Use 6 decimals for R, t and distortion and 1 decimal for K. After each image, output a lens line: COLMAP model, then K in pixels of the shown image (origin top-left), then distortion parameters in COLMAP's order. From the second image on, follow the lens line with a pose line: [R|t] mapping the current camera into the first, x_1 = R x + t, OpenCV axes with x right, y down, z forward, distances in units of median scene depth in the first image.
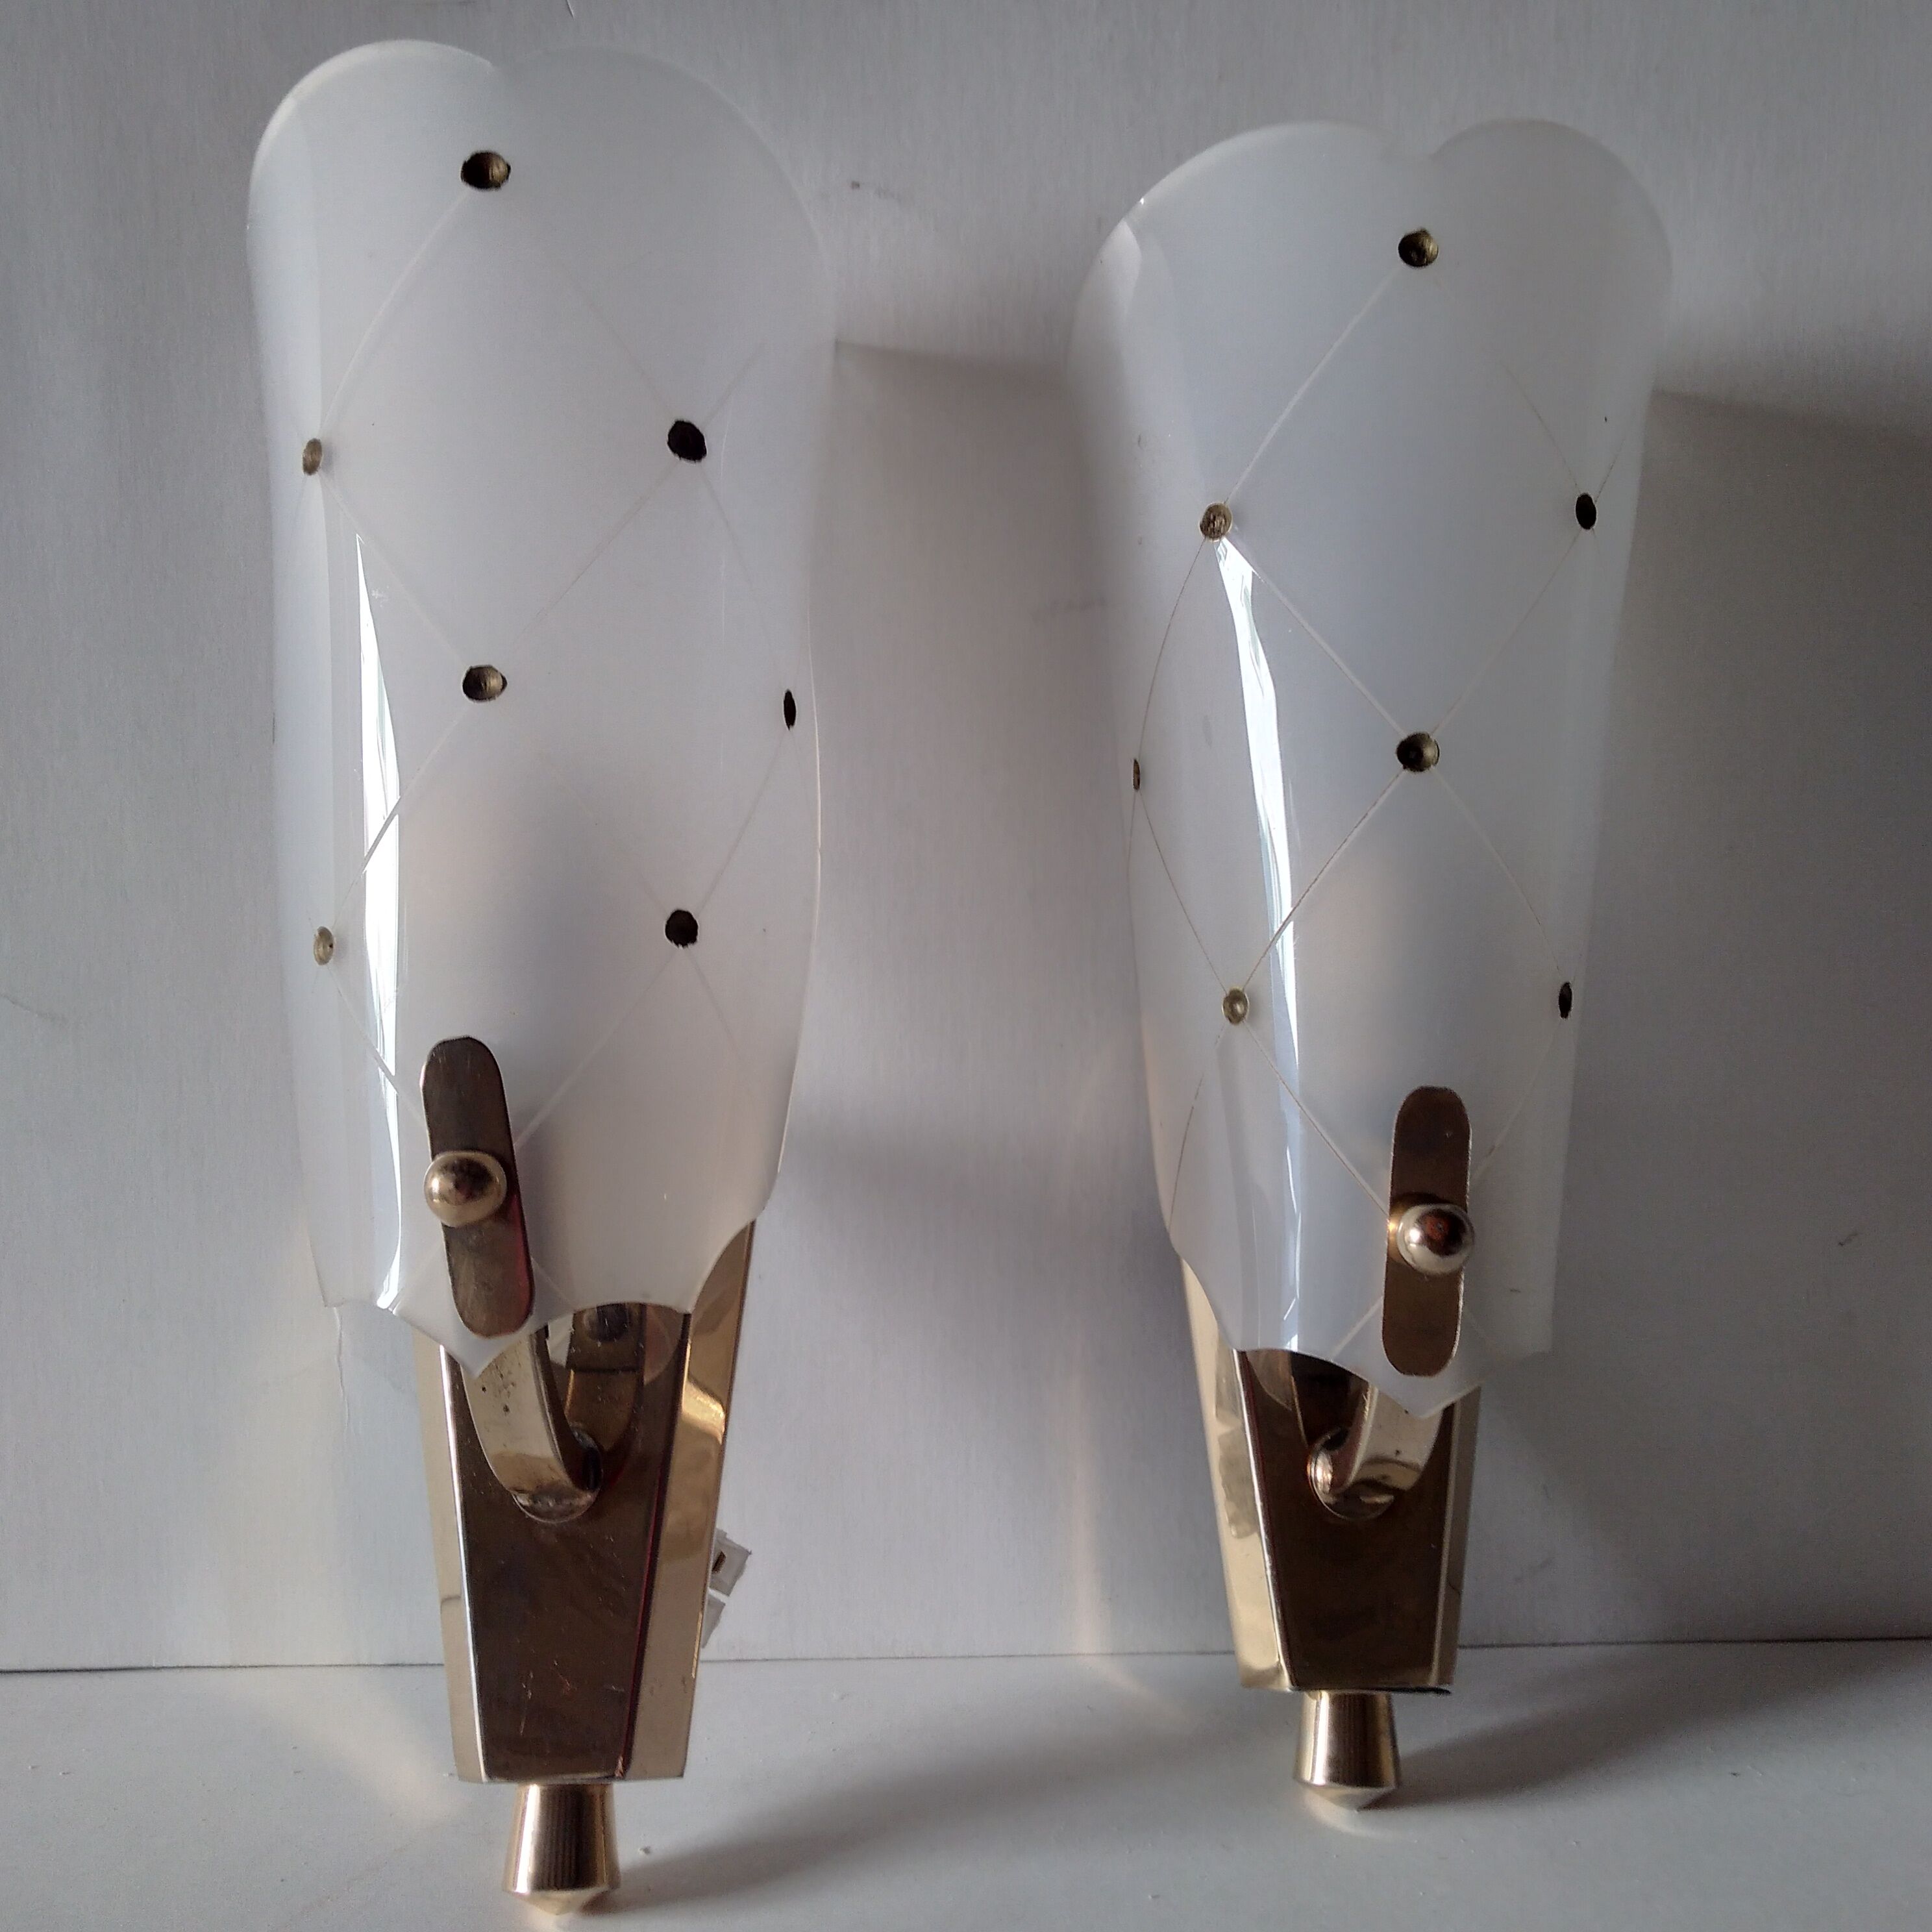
lens RADIAL K [[2215.5, 0, 966.0], [0, 2215.5, 966.0], [0, 0, 1]] dist [0.077481, -0.198698]
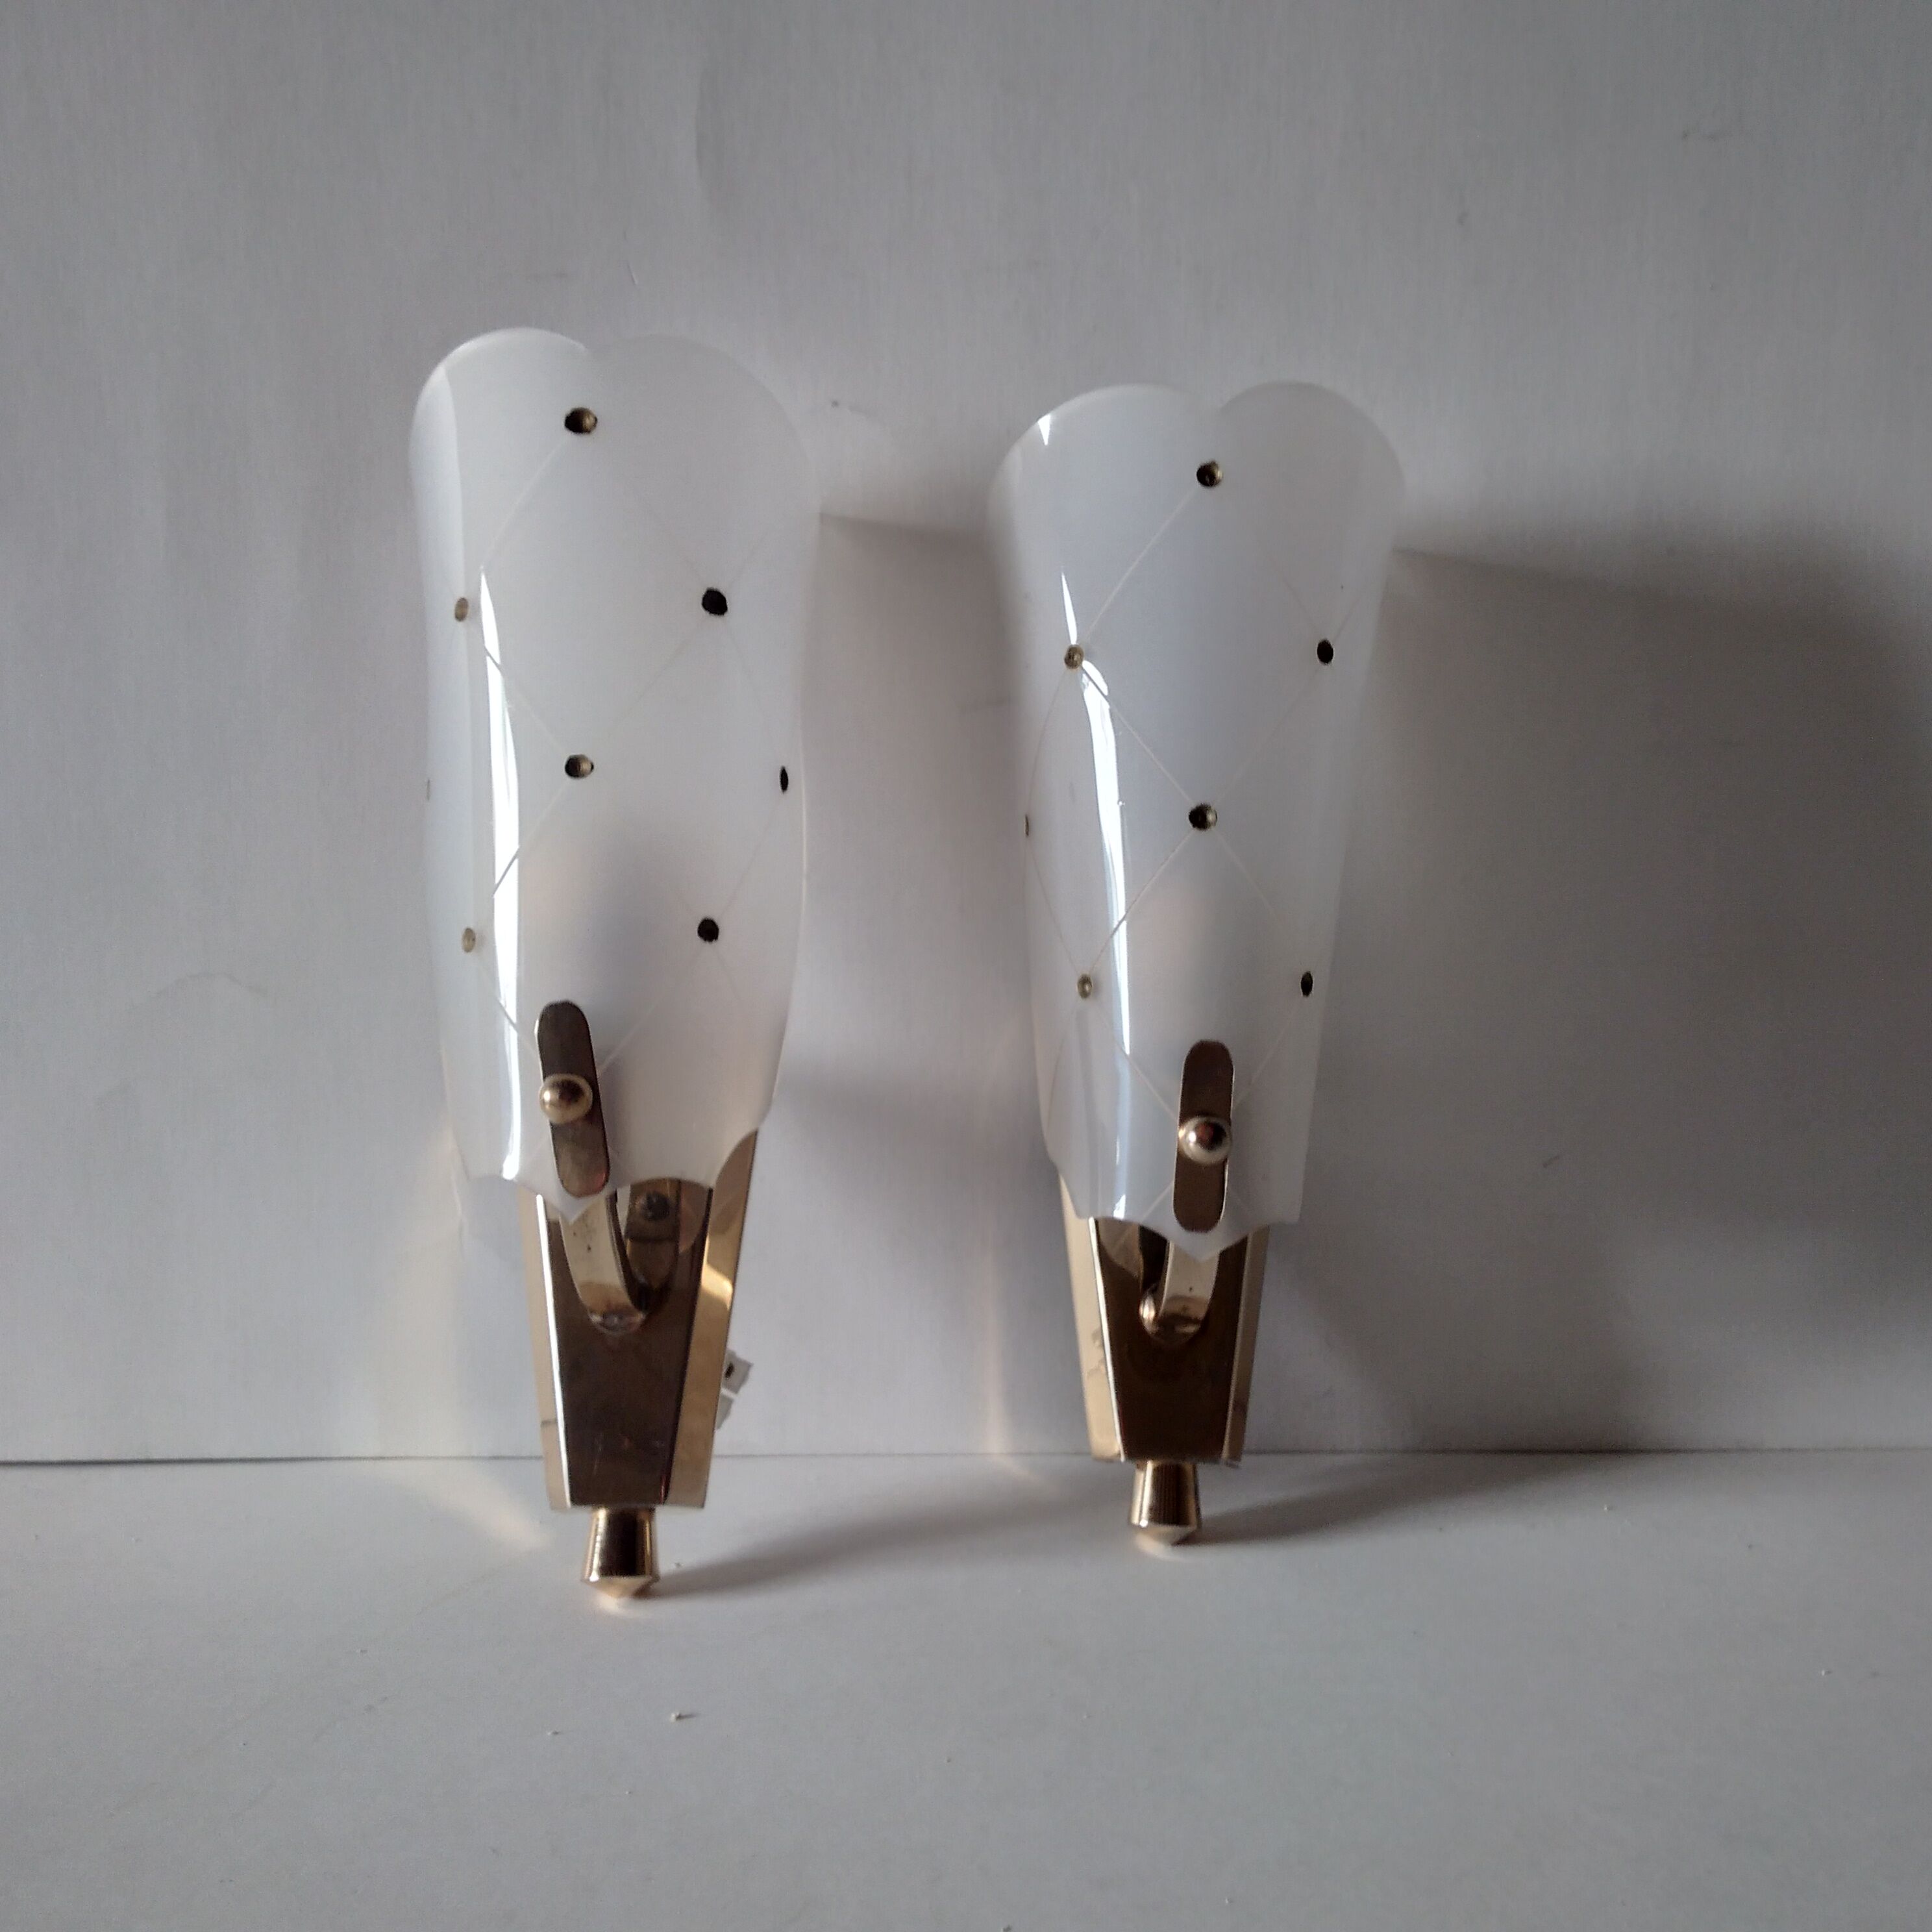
lens RADIAL K [[2152.3, 0, 966.0], [0, 2152.3, 966.0], [0, 0, 1]] dist [0.199997, -0.621419]
pose [[0.999932, 0.008563, -0.007923, 0.053764], [-0.008561, 0.999963, 0.000246, 0.004897], [0.007925, -0.000178, 0.999969, -0.429272]]
